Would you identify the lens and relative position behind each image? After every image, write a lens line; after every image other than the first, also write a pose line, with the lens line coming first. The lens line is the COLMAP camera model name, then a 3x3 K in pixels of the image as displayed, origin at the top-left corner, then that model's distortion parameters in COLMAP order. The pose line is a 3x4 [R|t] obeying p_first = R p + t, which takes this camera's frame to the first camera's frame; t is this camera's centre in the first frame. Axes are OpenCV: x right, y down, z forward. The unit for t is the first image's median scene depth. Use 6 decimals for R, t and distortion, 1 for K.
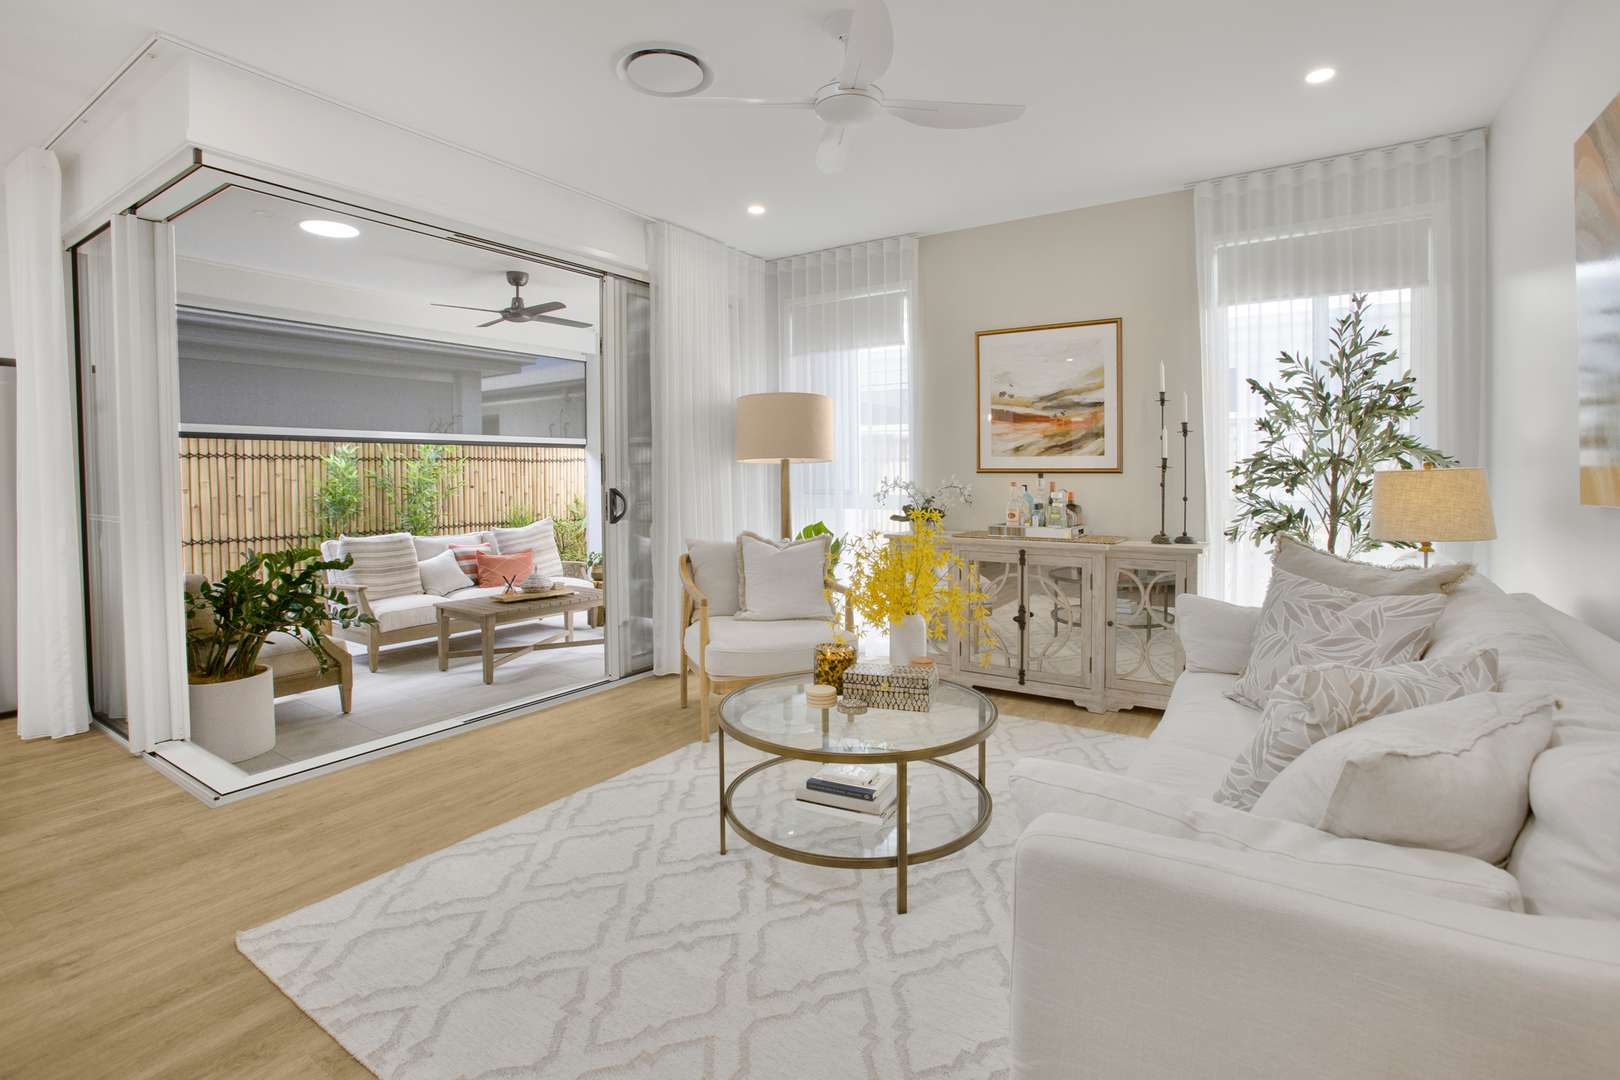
lens RADIAL K [[748.3, 0, 801.6], [0, 748.3, 490.7], [0, 0, 1]] dist [-0.016417, 0.003817]
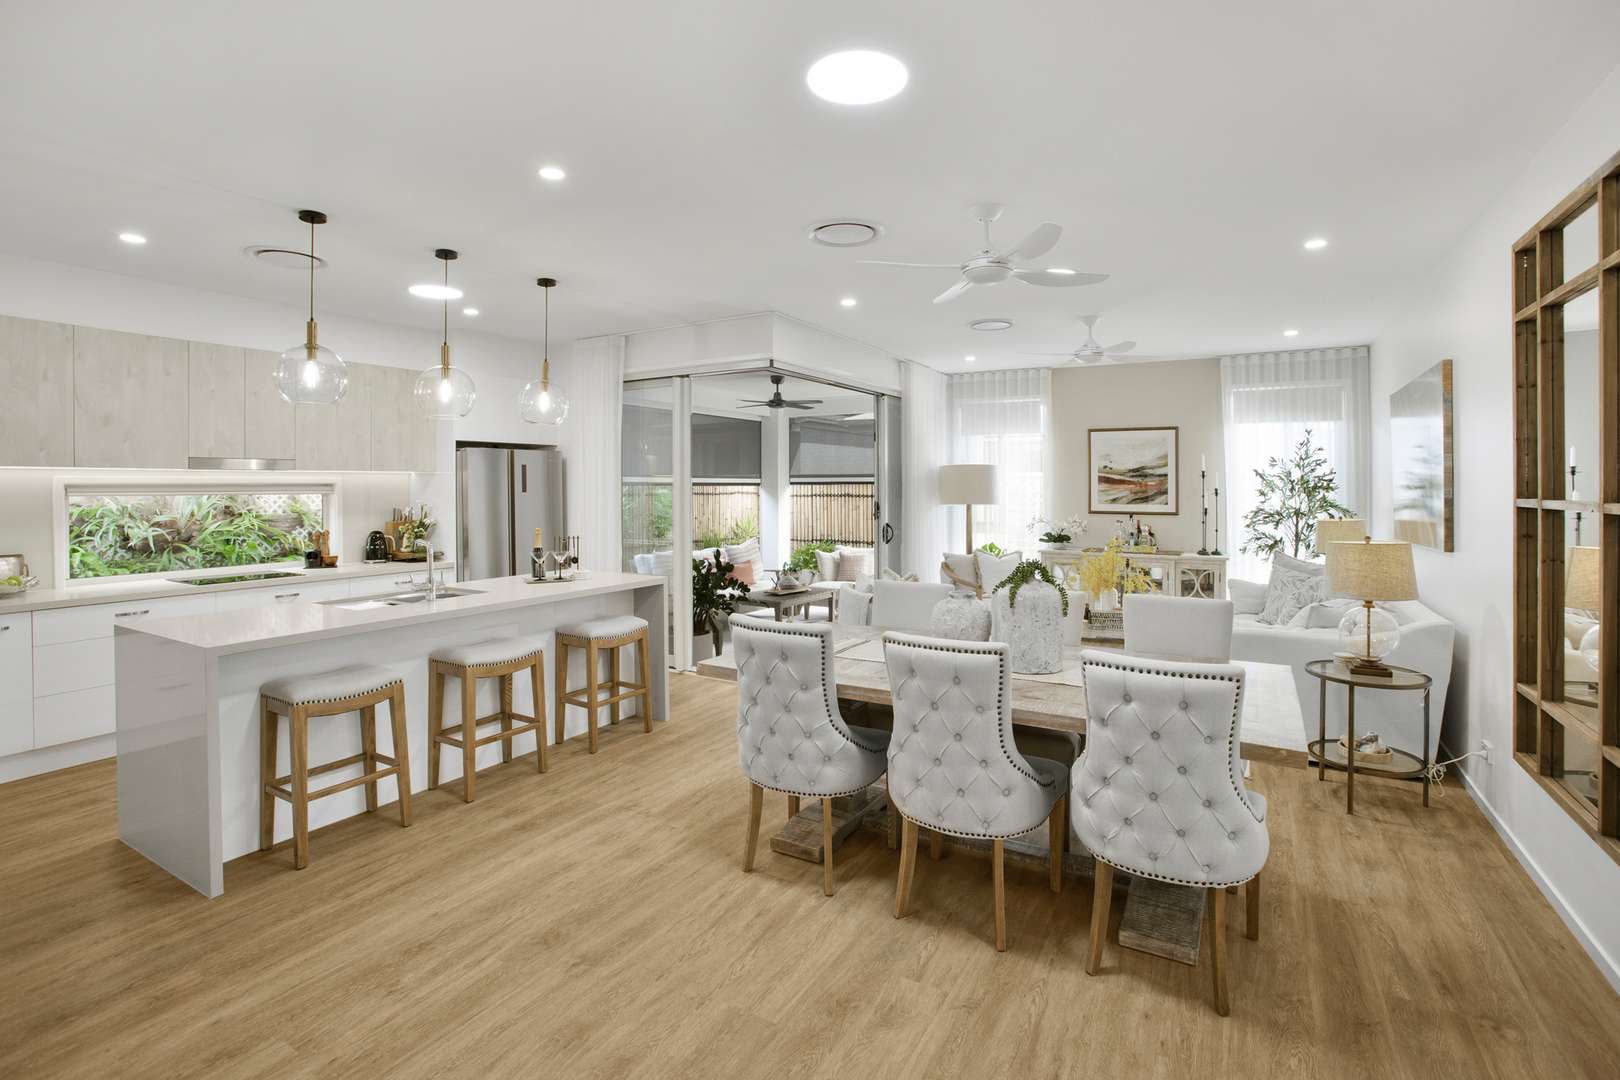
lens RADIAL K [[748.3, 0, 824.6], [0, 748.3, 494.0], [0, 0, 1]] dist [-0.016417, 0.003817]
pose [[0.996941, 0.008391, 0.077704, -0.503502], [-0.006843, 0.999773, -0.020169, -0.030563], [-0.077855, 0.019575, 0.996772, -0.638885]]
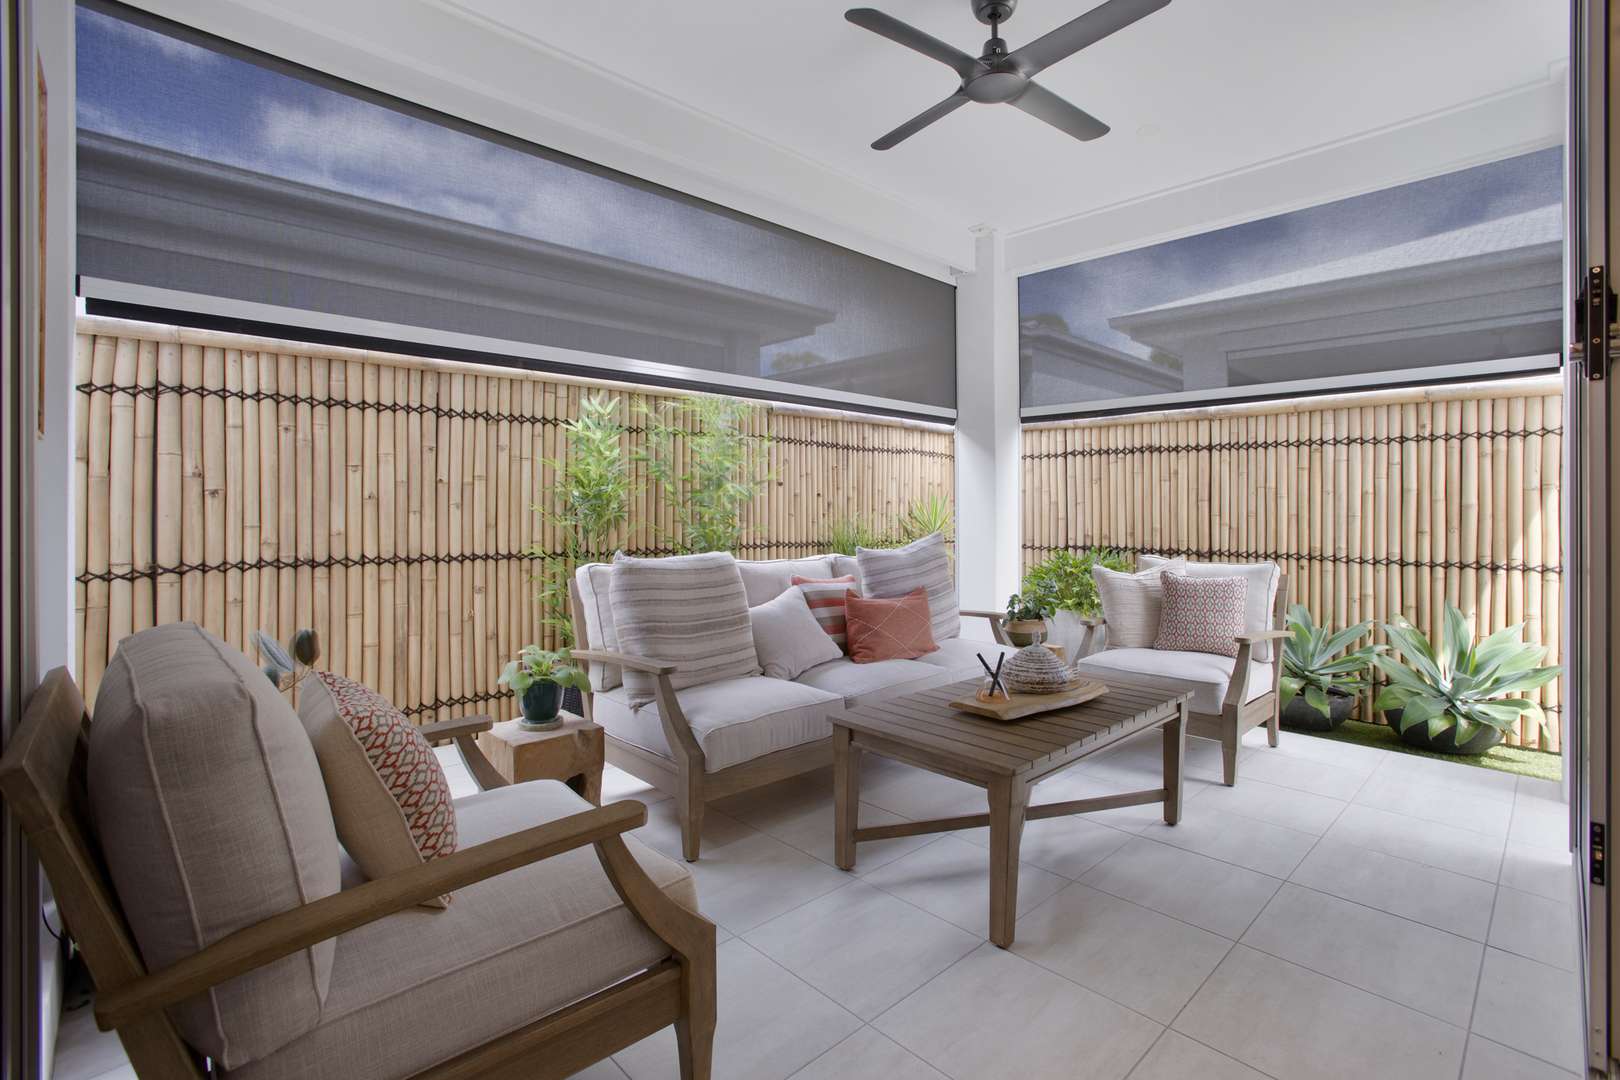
lens RADIAL K [[748.3, 0, 820.7], [0, 748.3, 507.1], [0, 0, 1]] dist [-0.016417, 0.003817]
pose [[0.980038, 0.011089, -0.198502, -0.496791], [-0.016355, 0.999556, -0.024907, 0.051106], [0.198137, 0.027657, 0.979784, 0.690829]]
